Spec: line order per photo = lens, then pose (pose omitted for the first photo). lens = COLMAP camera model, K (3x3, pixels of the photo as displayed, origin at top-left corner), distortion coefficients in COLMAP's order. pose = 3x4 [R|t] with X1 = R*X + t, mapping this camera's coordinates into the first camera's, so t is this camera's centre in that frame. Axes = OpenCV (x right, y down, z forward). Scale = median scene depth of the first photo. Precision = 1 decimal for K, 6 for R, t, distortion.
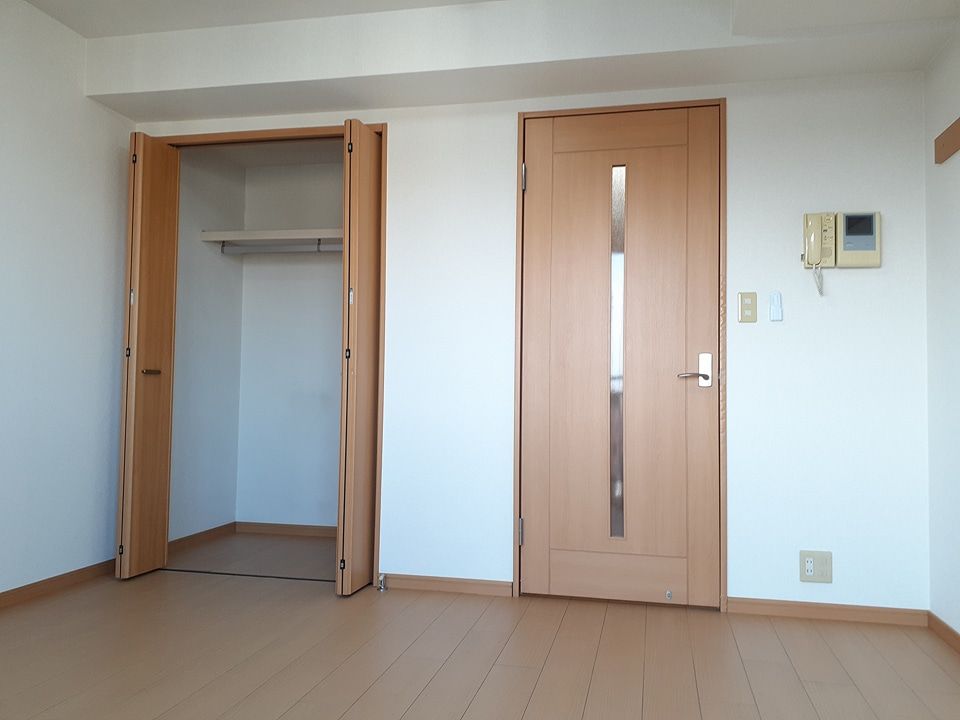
lens RADIAL K [[670.6, 0, 480.0], [0, 670.6, 360.0], [0, 0, 1]] dist [-0.003294, -0.001594]
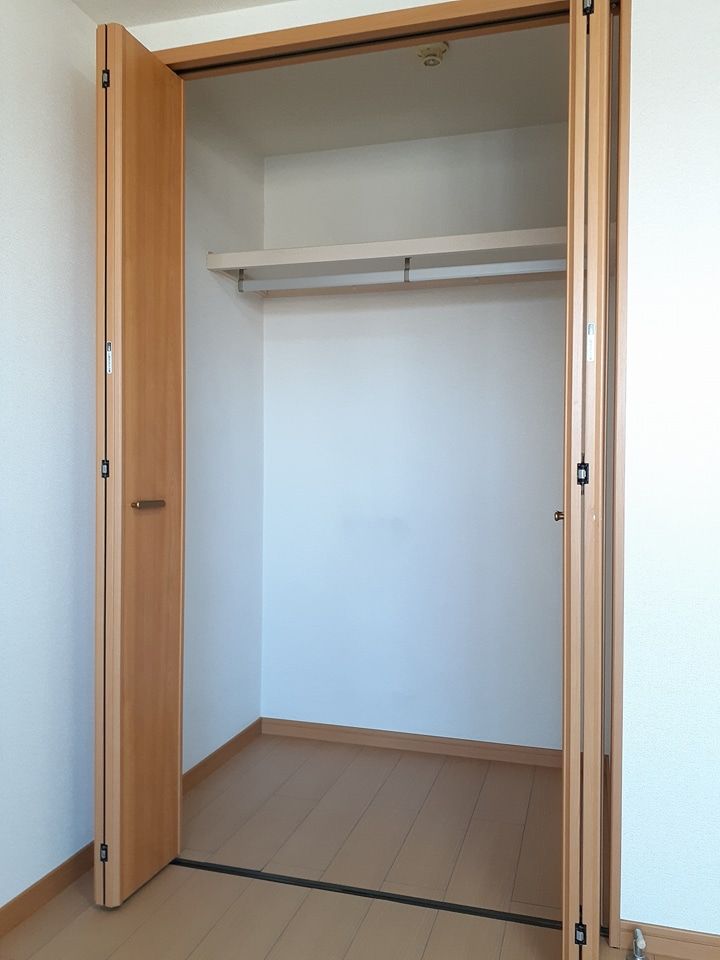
lens RADIAL K [[670.6, 0, 360.6], [0, 670.6, 474.9], [0, 0, 1]] dist [-0.003294, -0.001594]
pose [[0.997277, -0.002959, -0.073687, -0.284053], [0.006826, 0.998609, 0.052277, -0.030533], [0.073430, -0.052638, 0.995910, 0.489487]]
